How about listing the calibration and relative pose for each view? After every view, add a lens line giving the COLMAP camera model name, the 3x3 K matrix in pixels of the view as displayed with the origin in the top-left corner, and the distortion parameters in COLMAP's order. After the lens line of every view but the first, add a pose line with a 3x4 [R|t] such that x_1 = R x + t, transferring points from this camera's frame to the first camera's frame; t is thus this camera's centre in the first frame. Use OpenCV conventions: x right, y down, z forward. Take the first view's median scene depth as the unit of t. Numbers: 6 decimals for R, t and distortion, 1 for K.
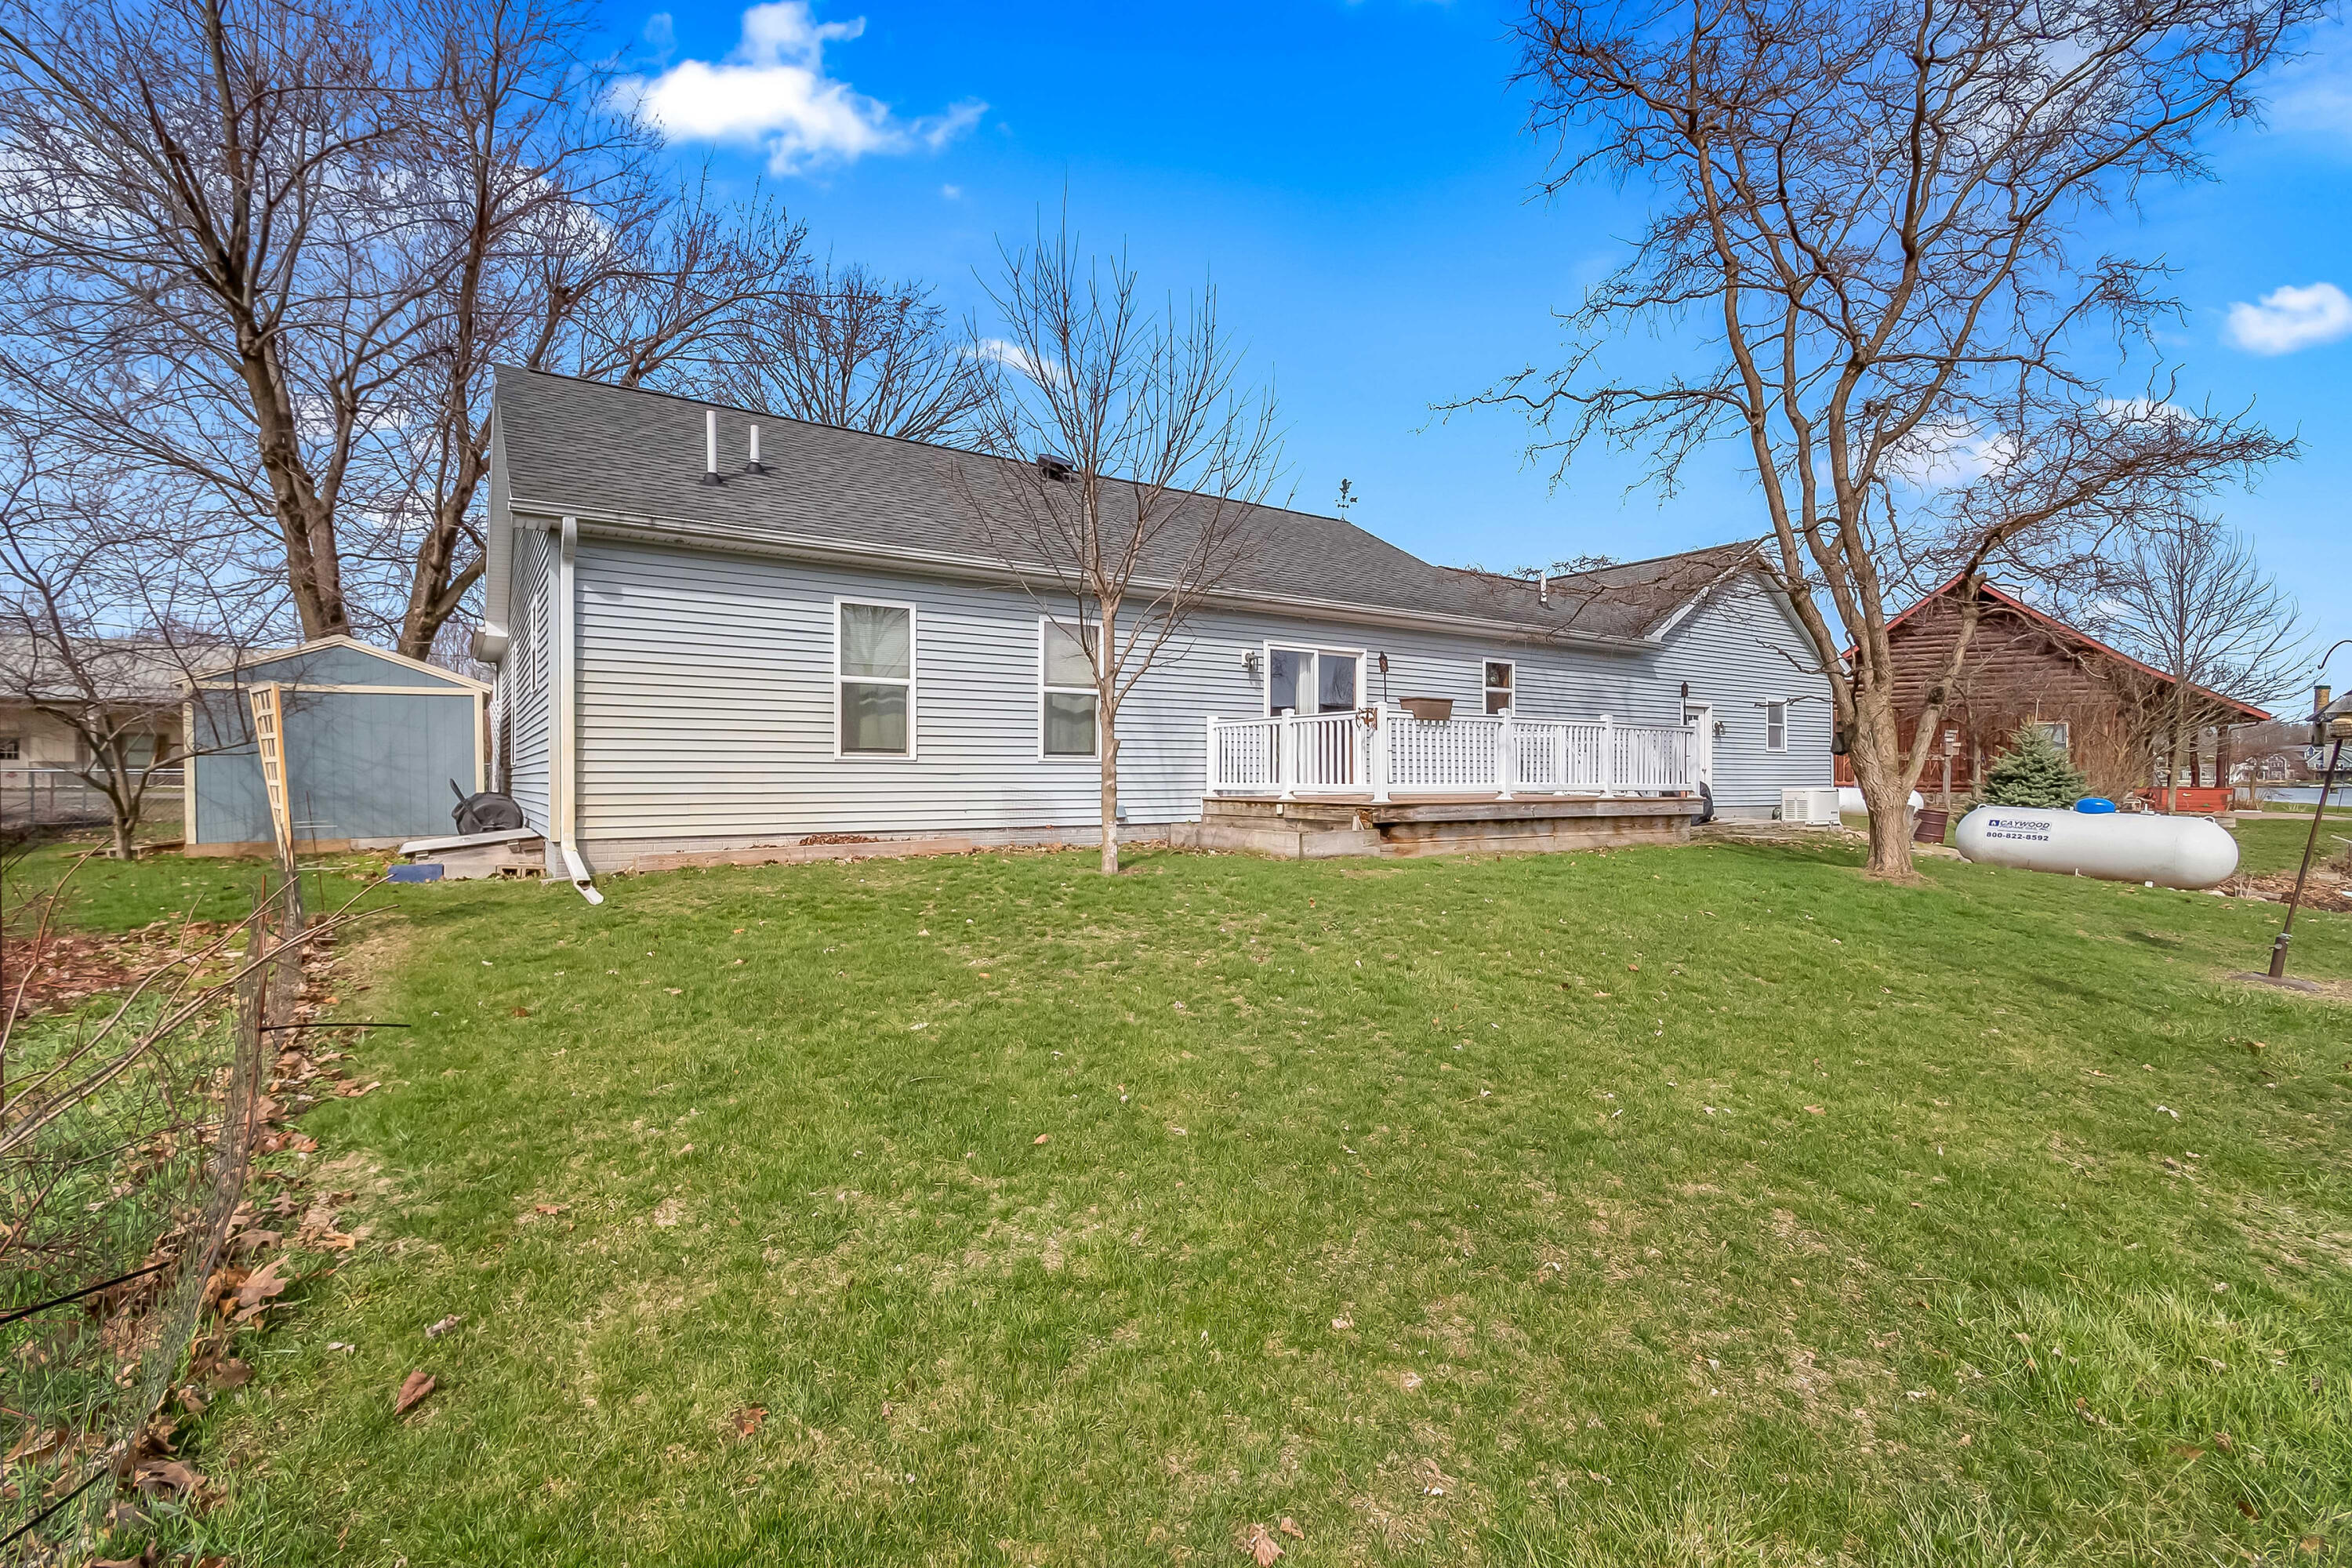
lens RADIAL K [[1032.5, 0, 1176.0], [0, 1032.5, 784.0], [0, 0, 1]] dist [-0.003232, -0.000879]
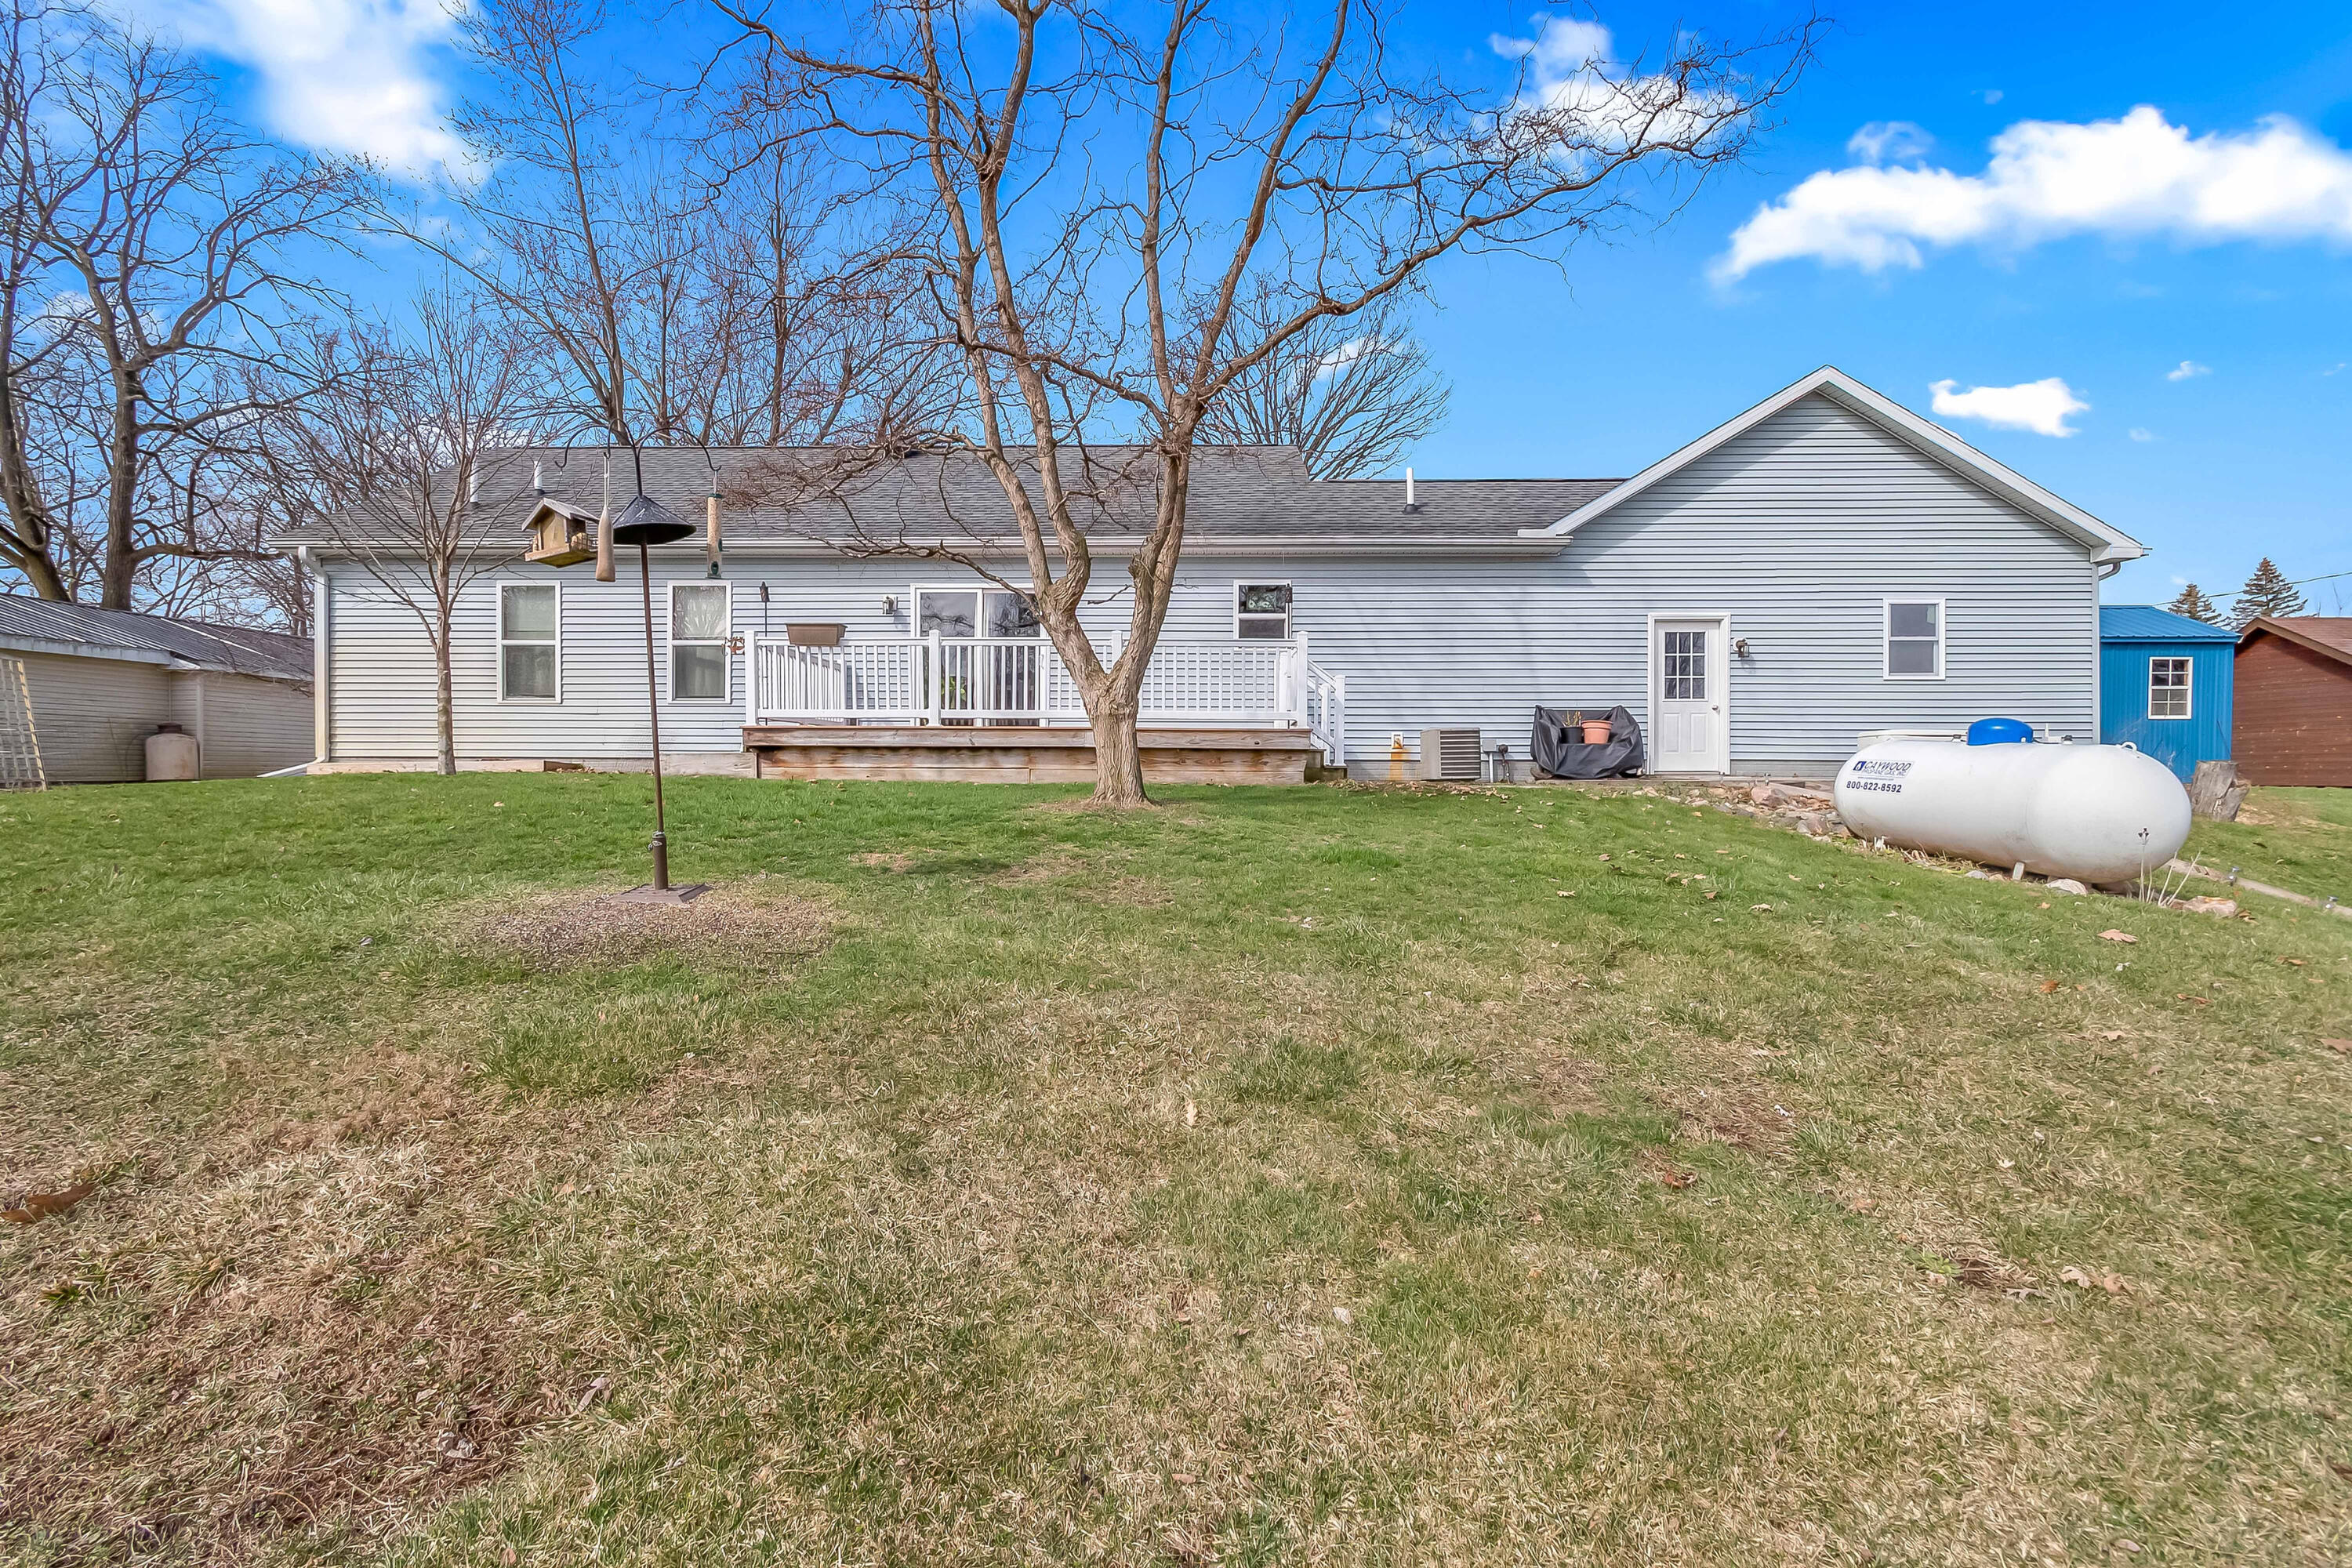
lens RADIAL K [[1094.6, 0, 1219.4], [0, 1094.6, 777.2], [0, 0, 1]] dist [-0.000386, -0.000307]
pose [[0.815056, 0.002212, -0.579377, 1.194256], [-0.007633, 0.999947, -0.006921, 0.071615], [0.579331, 0.010064, 0.815030, 0.360746]]
